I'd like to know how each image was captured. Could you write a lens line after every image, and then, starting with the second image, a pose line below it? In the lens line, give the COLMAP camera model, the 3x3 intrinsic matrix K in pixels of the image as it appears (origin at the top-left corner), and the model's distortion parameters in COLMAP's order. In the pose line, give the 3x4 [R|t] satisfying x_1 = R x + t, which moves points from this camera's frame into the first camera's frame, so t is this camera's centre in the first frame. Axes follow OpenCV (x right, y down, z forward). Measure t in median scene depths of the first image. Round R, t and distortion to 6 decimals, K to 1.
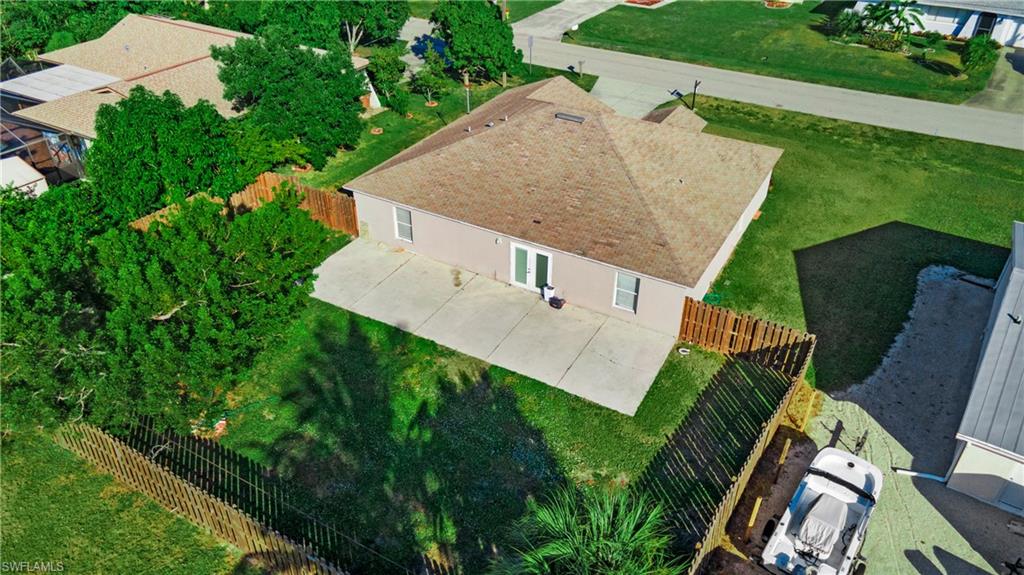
lens RADIAL K [[743.8, 0, 508.7], [0, 743.8, 292.6], [0, 0, 1]] dist [0.050318, 0.009874]
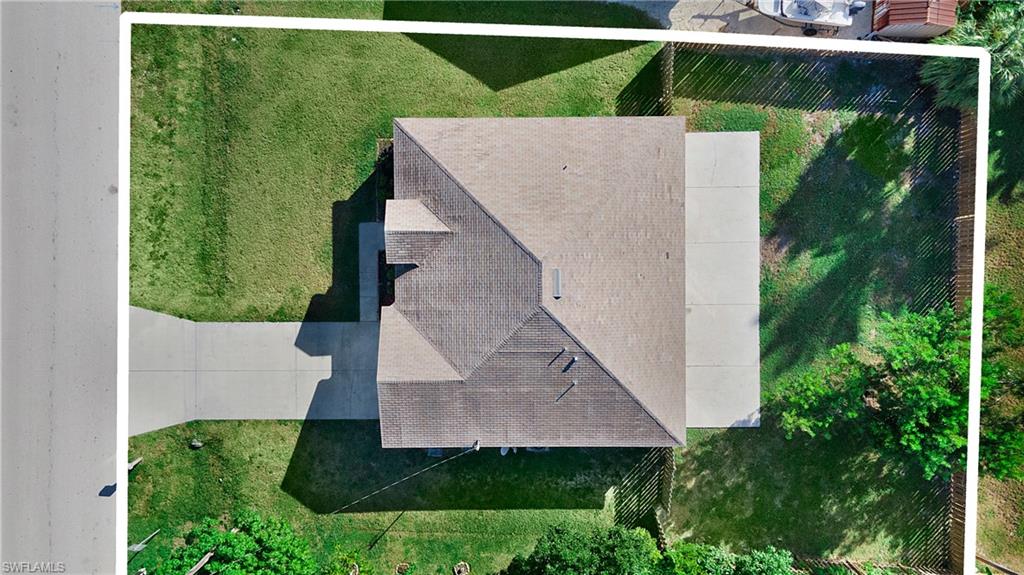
lens RADIAL K [[743.8, 0, 508.3], [0, 743.8, 286.6], [0, 0, 1]] dist [0.050318, 0.009874]
pose [[-0.495834, -0.868379, -0.008149, 0.129517], [0.488158, -0.286469, 0.824401, -1.207185], [-0.718227, 0.404788, 0.565947, 0.514594]]
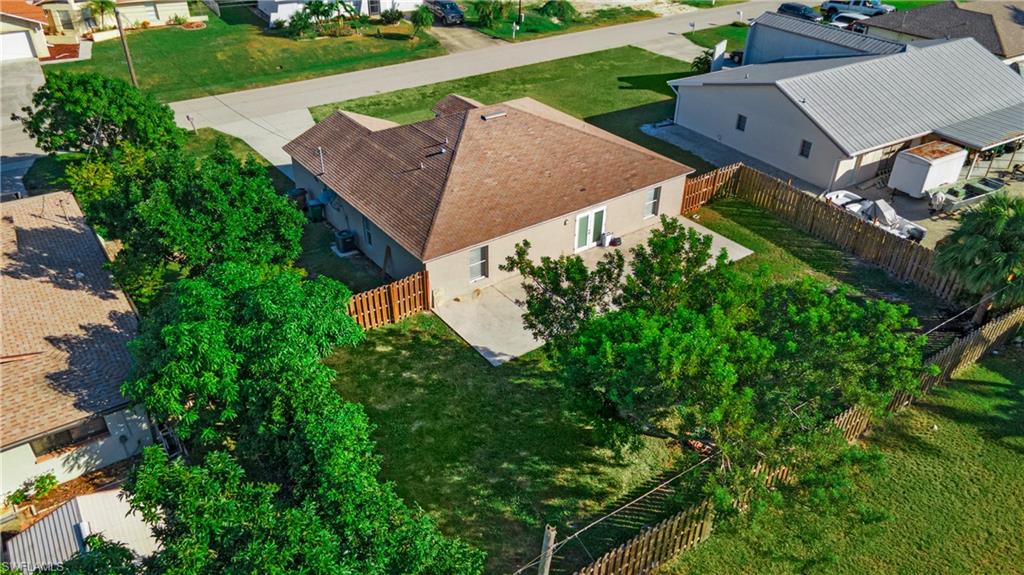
lens RADIAL K [[743.8, 0, 508.2], [0, 743.8, 285.7], [0, 0, 1]] dist [0.050318, 0.009874]
pose [[0.415584, -0.491628, 0.765240, -0.964711], [0.508837, 0.823026, 0.252415, -0.320826], [-0.753907, 0.284483, 0.592194, 0.431939]]
